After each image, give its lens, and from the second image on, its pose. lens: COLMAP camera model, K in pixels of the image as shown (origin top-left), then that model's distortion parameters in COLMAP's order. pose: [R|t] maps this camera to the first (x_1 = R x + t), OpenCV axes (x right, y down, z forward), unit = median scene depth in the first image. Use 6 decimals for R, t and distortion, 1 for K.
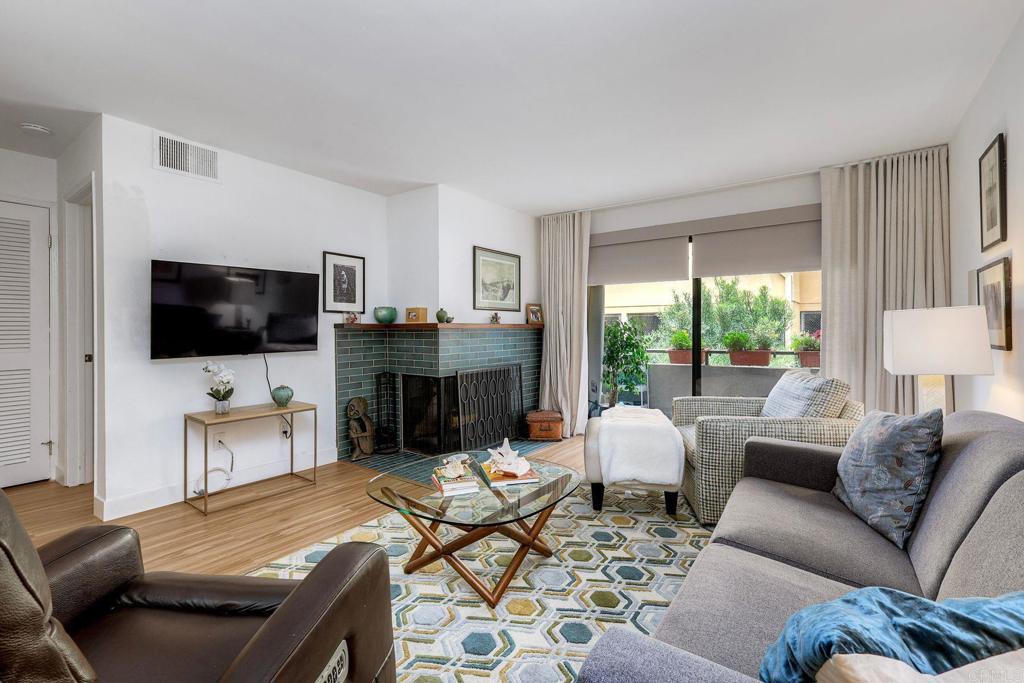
lens RADIAL K [[451.6, 0, 517.3], [0, 451.6, 332.0], [0, 0, 1]] dist [0.002145, 0.000107]
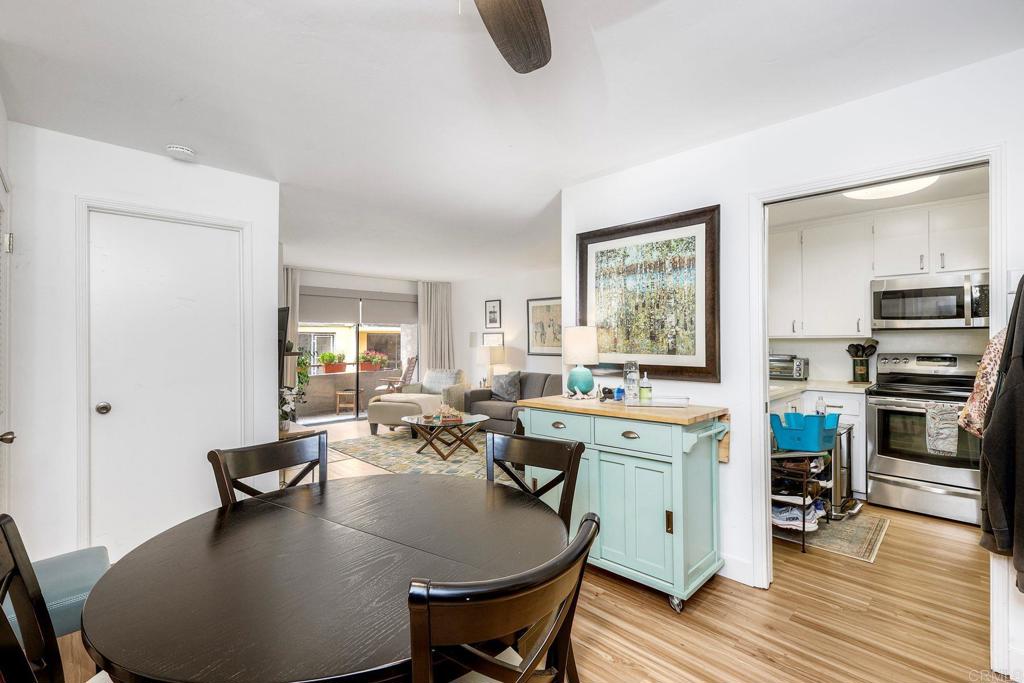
lens RADIAL K [[454.9, 0, 507.8], [0, 454.9, 338.6], [0, 0, 1]] dist [-0.000677, -0.000123]
pose [[0.180153, 0.004522, 0.983628, -1.643817], [0.007696, 0.999952, -0.006007, -0.054675], [-0.983608, 0.008652, 0.180110, 0.157950]]
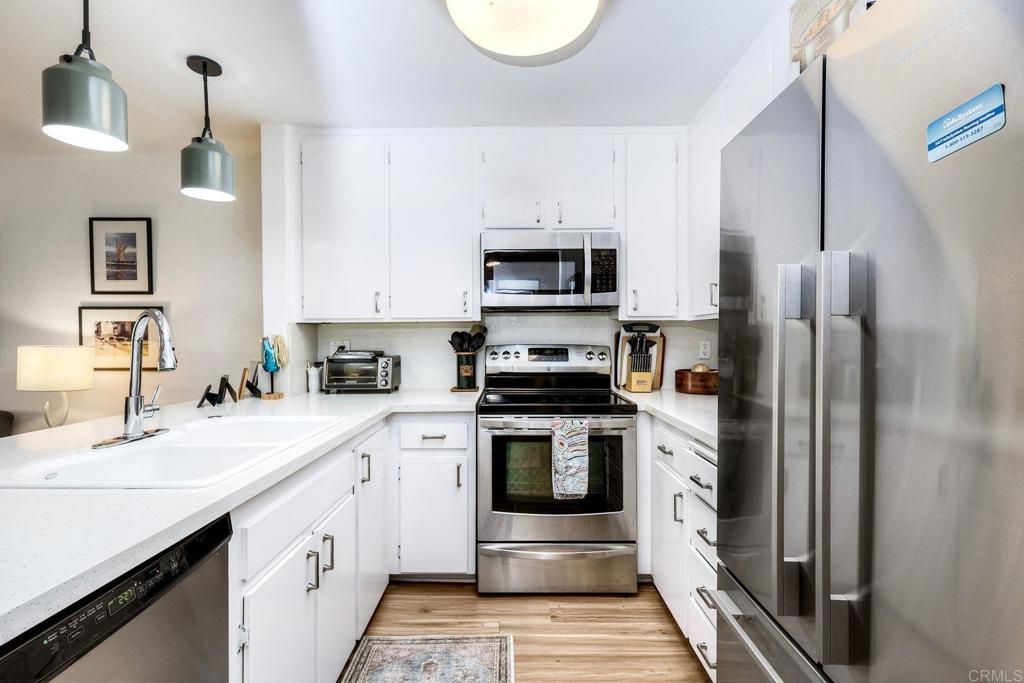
lens RADIAL K [[451.6, 0, 517.3], [0, 451.6, 332.0], [0, 0, 1]] dist [0.002145, 0.000107]
pose [[-0.581436, 0.013119, 0.813487, -0.967474], [0.010490, 0.999908, -0.008628, -0.031139], [-0.813525, 0.003517, -0.581520, -0.165274]]
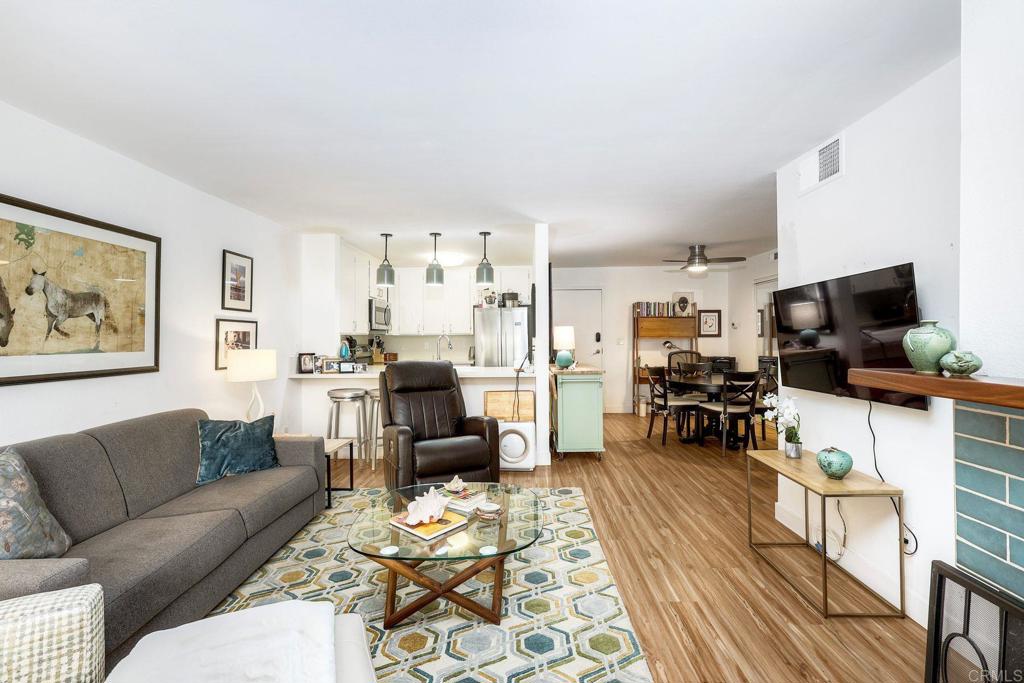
lens RADIAL K [[451.6, 0, 517.3], [0, 451.6, 332.0], [0, 0, 1]] dist [0.002145, 0.000107]
pose [[-0.824118, 0.002903, -0.566410, 0.251915], [0.007347, 0.999958, -0.005565, -0.053305], [0.566370, -0.008748, -0.824105, 1.316332]]
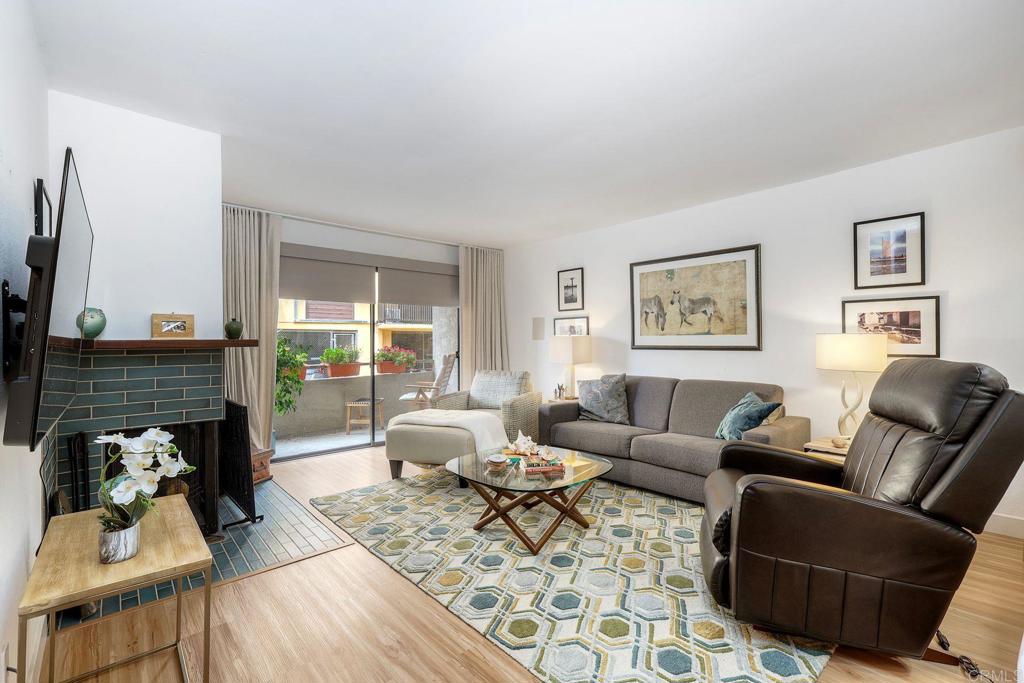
lens RADIAL K [[449.1, 0, 516.8], [0, 449.1, 341.7], [0, 0, 1]] dist [0.000724, 0.000093]
pose [[0.211061, 0.000105, 0.977473, -0.909030], [0.011761, 0.999927, -0.002647, -0.011108], [-0.977402, 0.012054, 0.211044, 0.516407]]
